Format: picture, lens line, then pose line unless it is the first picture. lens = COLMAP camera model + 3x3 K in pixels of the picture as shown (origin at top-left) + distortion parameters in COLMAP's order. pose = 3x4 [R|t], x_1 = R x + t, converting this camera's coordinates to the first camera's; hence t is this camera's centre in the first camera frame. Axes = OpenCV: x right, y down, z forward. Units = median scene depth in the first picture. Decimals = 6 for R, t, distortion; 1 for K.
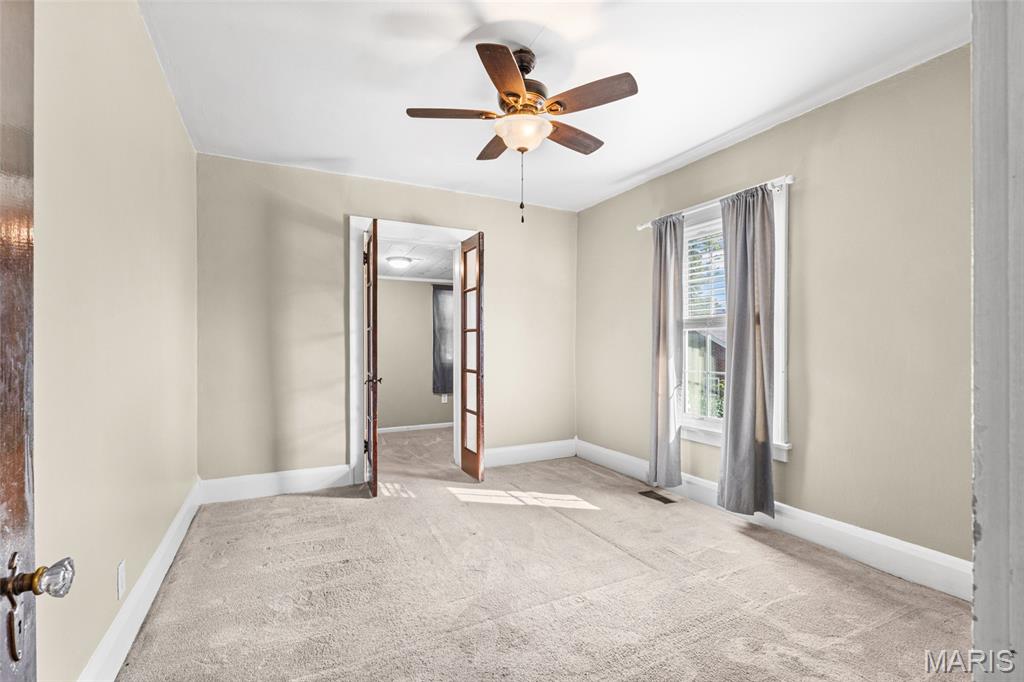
lens RADIAL K [[467.3, 0, 512.3], [0, 467.3, 346.2], [0, 0, 1]] dist [-0.001366, -0.000446]
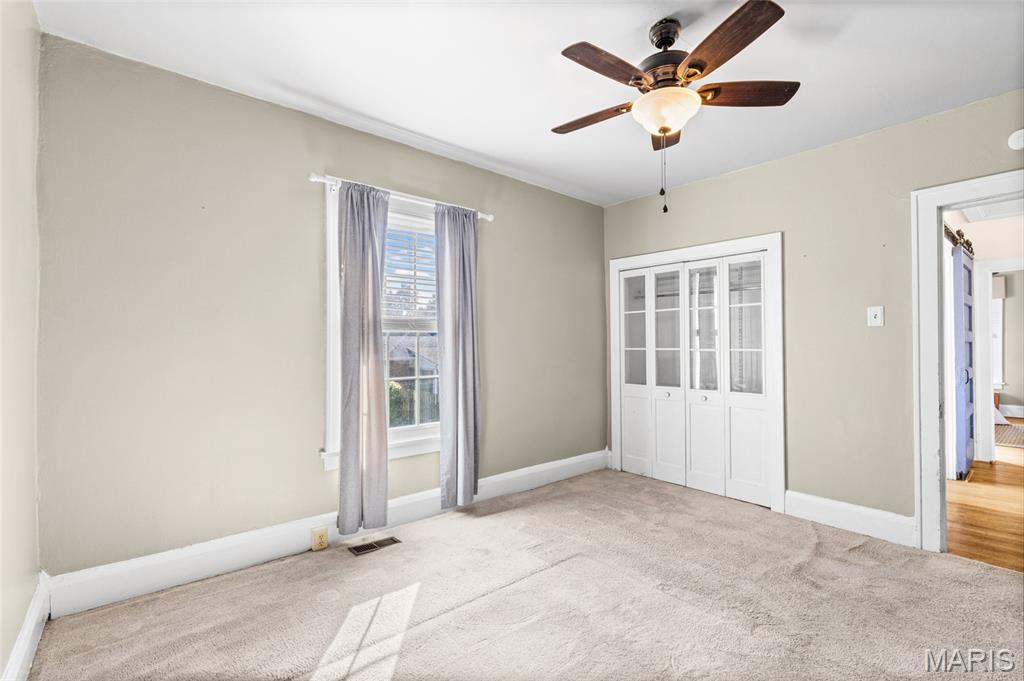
lens RADIAL K [[461.8, 0, 512.0], [0, 461.8, 340.5], [0, 0, 1]] dist [0.000654, -0.000317]
pose [[-0.230532, 0.010858, 0.973004, -0.547479], [0.003324, 0.999941, -0.010371, -0.009226], [-0.973059, 0.000843, -0.230555, 1.064170]]
